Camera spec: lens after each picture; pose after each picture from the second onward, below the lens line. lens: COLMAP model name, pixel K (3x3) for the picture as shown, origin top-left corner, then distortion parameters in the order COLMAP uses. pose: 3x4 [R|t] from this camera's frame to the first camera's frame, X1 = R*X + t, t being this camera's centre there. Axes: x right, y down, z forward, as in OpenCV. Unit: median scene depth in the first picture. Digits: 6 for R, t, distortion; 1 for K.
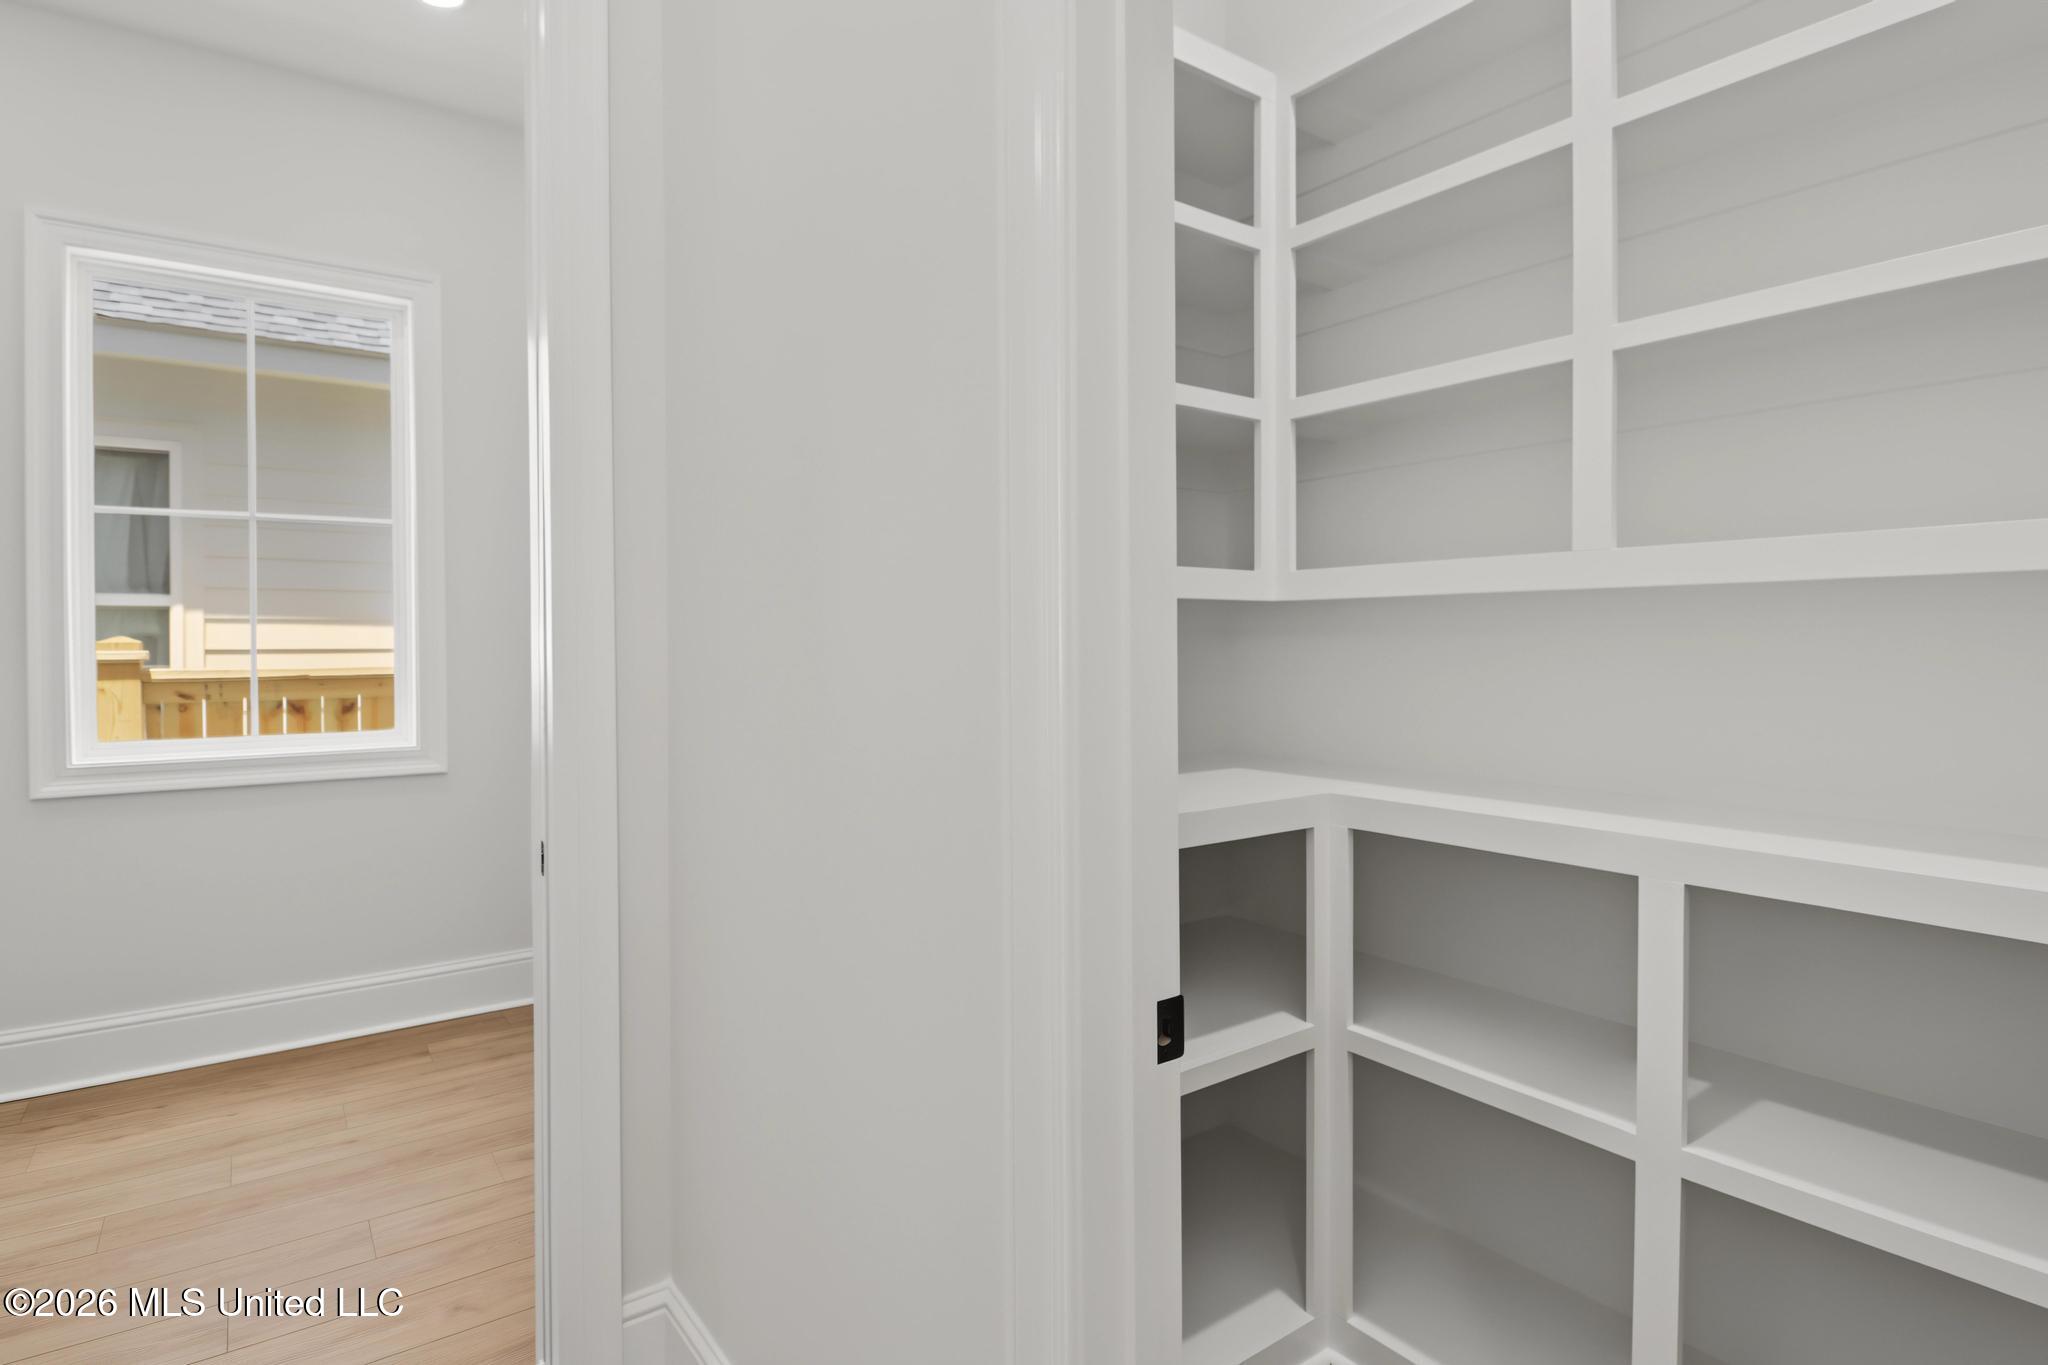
lens RADIAL K [[1051.1, 0, 1016.8], [0, 1051.1, 657.1], [0, 0, 1]] dist [0.000276, -0.011115]
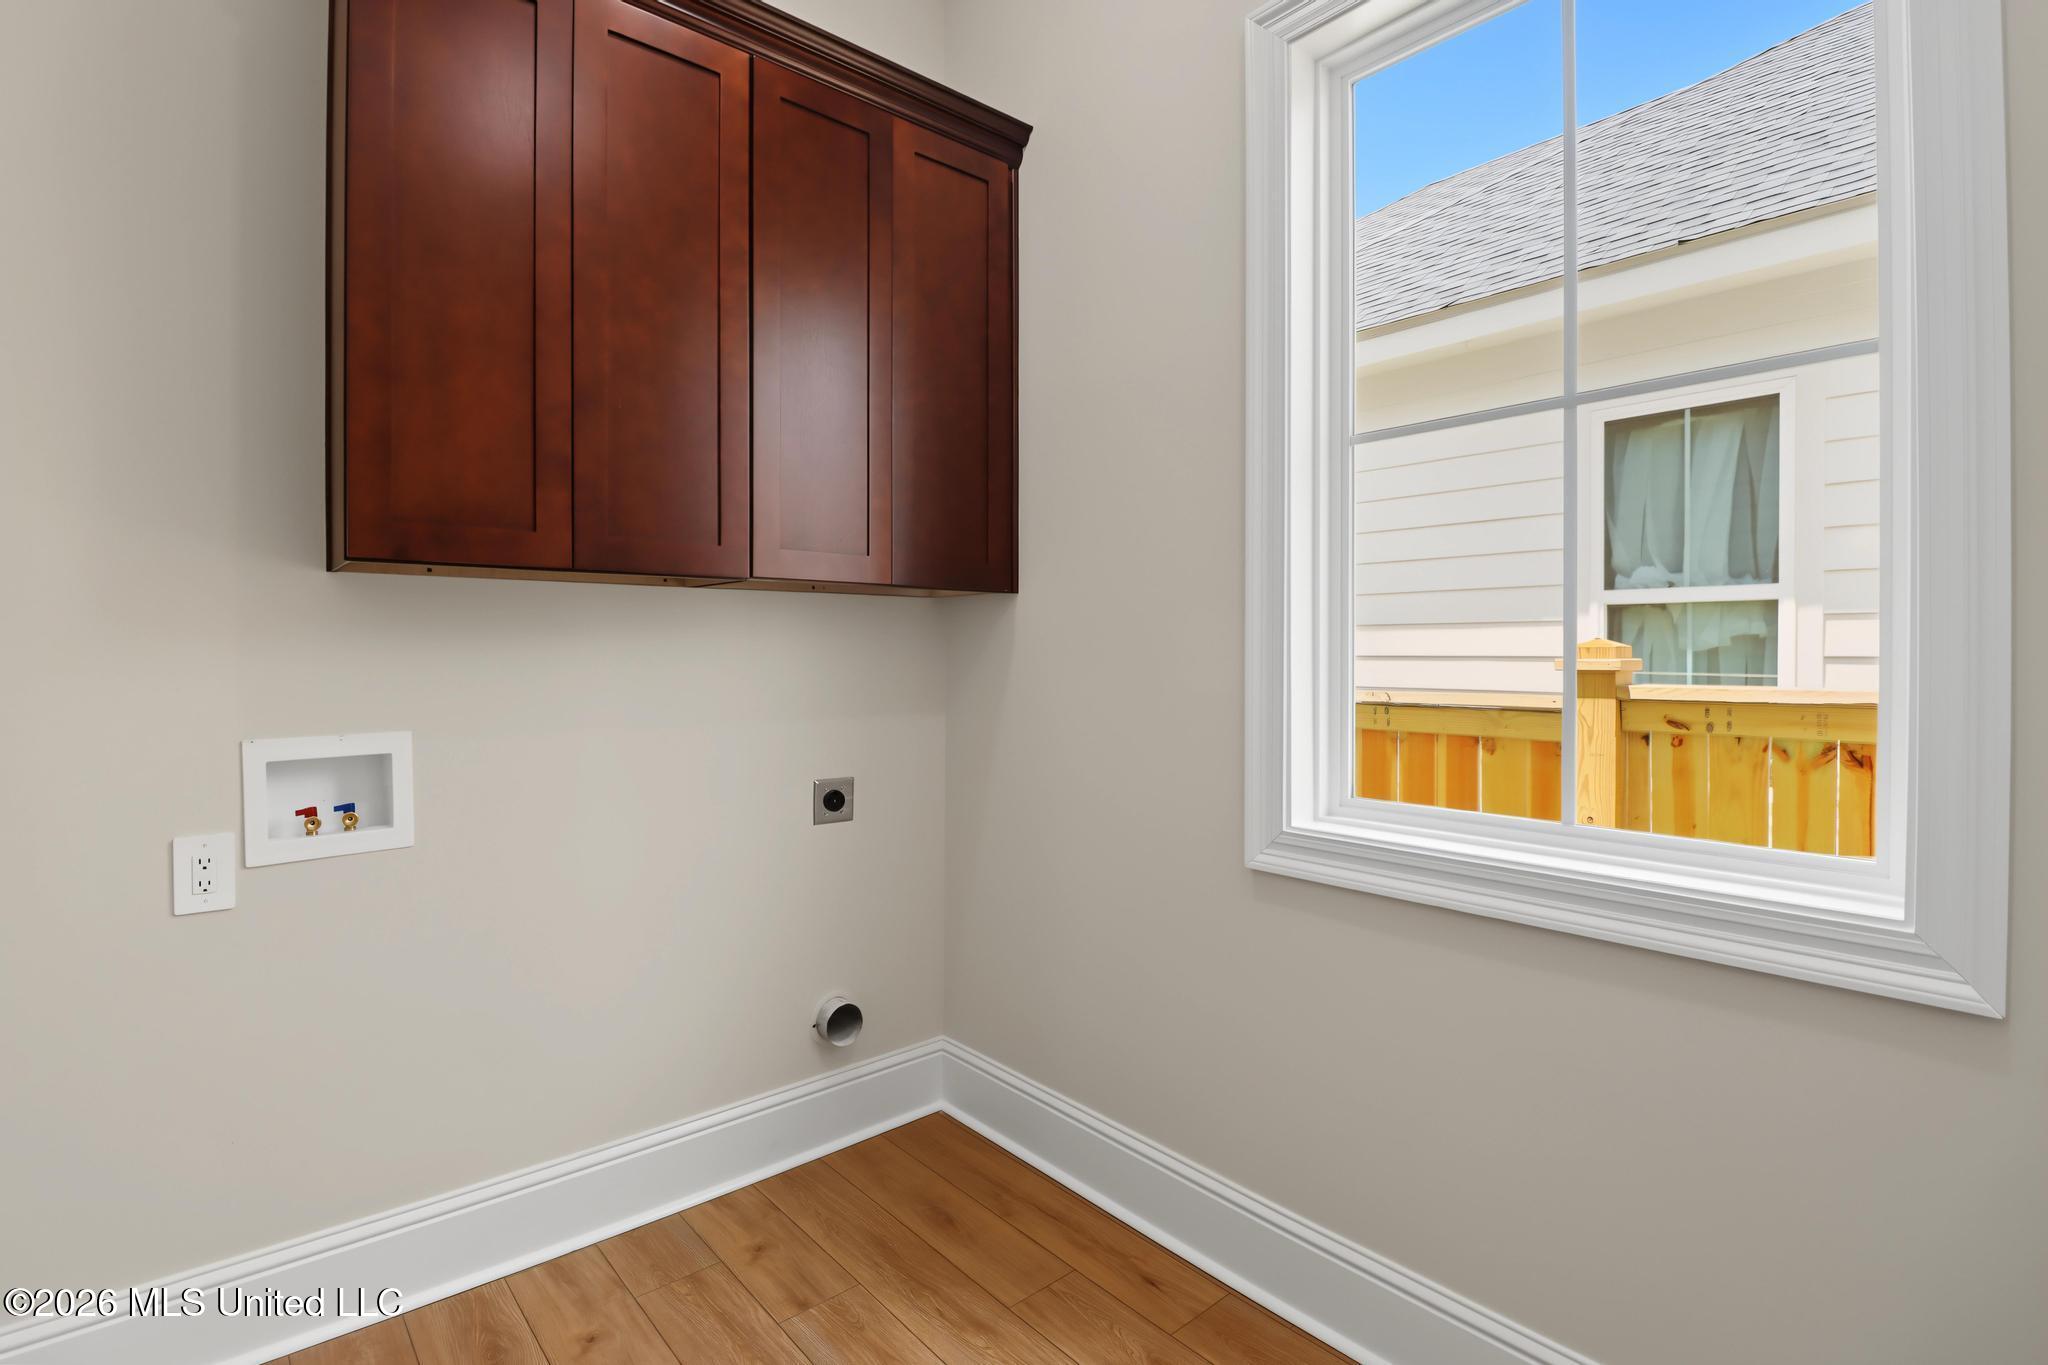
lens RADIAL K [[971.5, 0, 1003.0], [0, 971.5, 649.8], [0, 0, 1]] dist [-0.001404, -0.012186]
pose [[0.081603, 0.001066, -0.996664, -0.207837], [-0.014910, 0.999889, -0.000151, -0.004113], [0.996553, 0.014872, 0.081610, 0.514743]]
